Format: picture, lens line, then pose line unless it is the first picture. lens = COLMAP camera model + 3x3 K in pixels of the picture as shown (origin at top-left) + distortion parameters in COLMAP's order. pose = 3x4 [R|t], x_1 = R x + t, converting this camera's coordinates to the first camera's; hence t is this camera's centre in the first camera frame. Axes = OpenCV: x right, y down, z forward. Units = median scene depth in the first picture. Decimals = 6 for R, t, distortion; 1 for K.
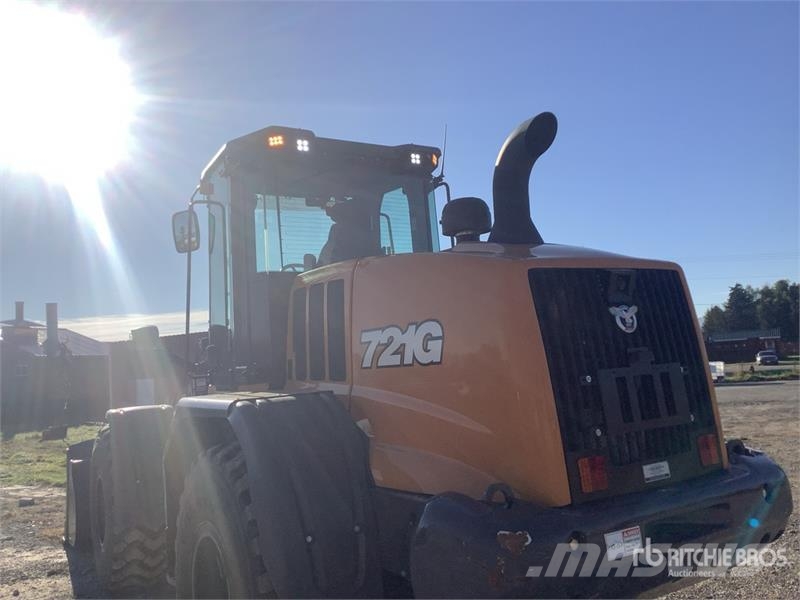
lens RADIAL K [[701.2, 0, 398.0], [0, 701.2, 286.6], [0, 0, 1]] dist [0.087822, -0.121242]
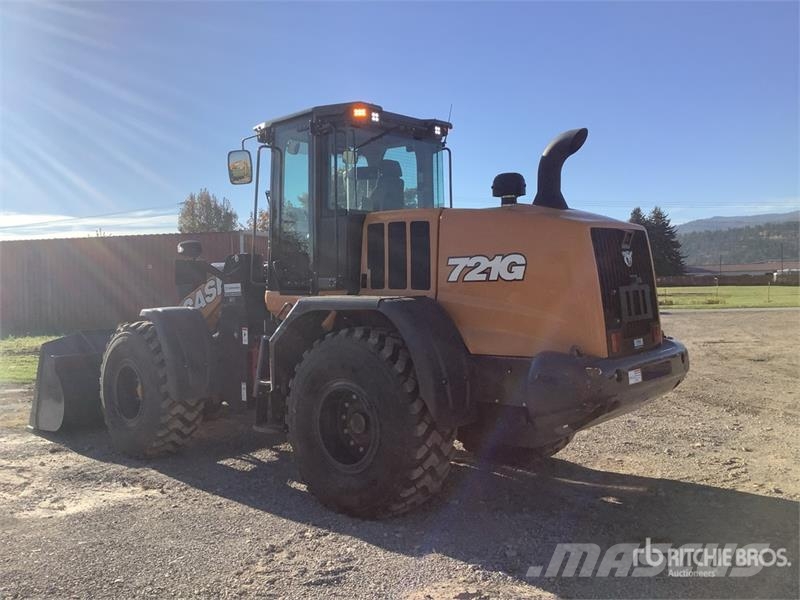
lens RADIAL K [[701.2, 0, 398.0], [0, 701.2, 286.6], [0, 0, 1]] dist [0.087822, -0.121242]
pose [[0.959904, 0.036715, 0.277915, -0.625653], [-0.066348, 0.992974, 0.097981, -0.017096], [-0.272365, -0.112492, 0.955596, -0.465854]]
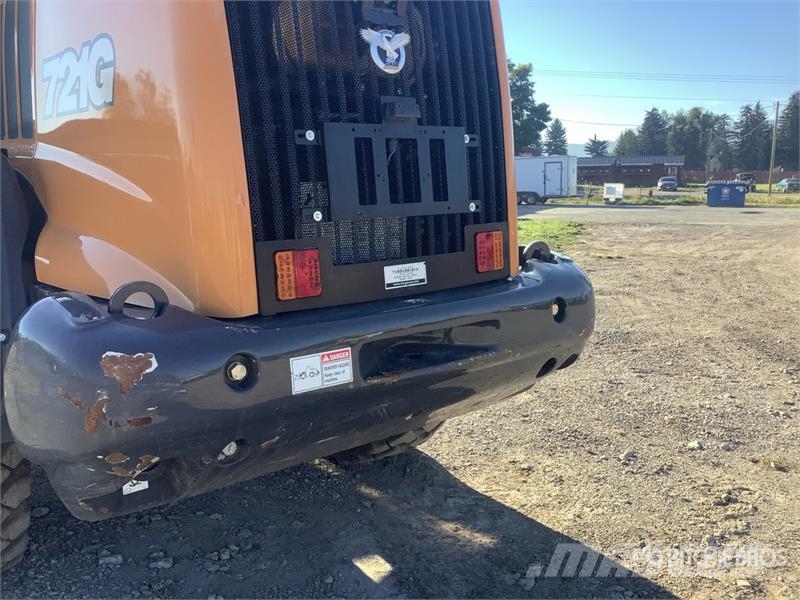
lens RADIAL K [[701.2, 0, 398.0], [0, 701.2, 286.6], [0, 0, 1]] dist [0.087822, -0.121242]
pose [[0.992077, 0.044205, 0.117601, 0.232325], [-0.073601, 0.963104, 0.258872, 0.075203], [-0.101818, -0.265476, 0.958726, 0.270745]]
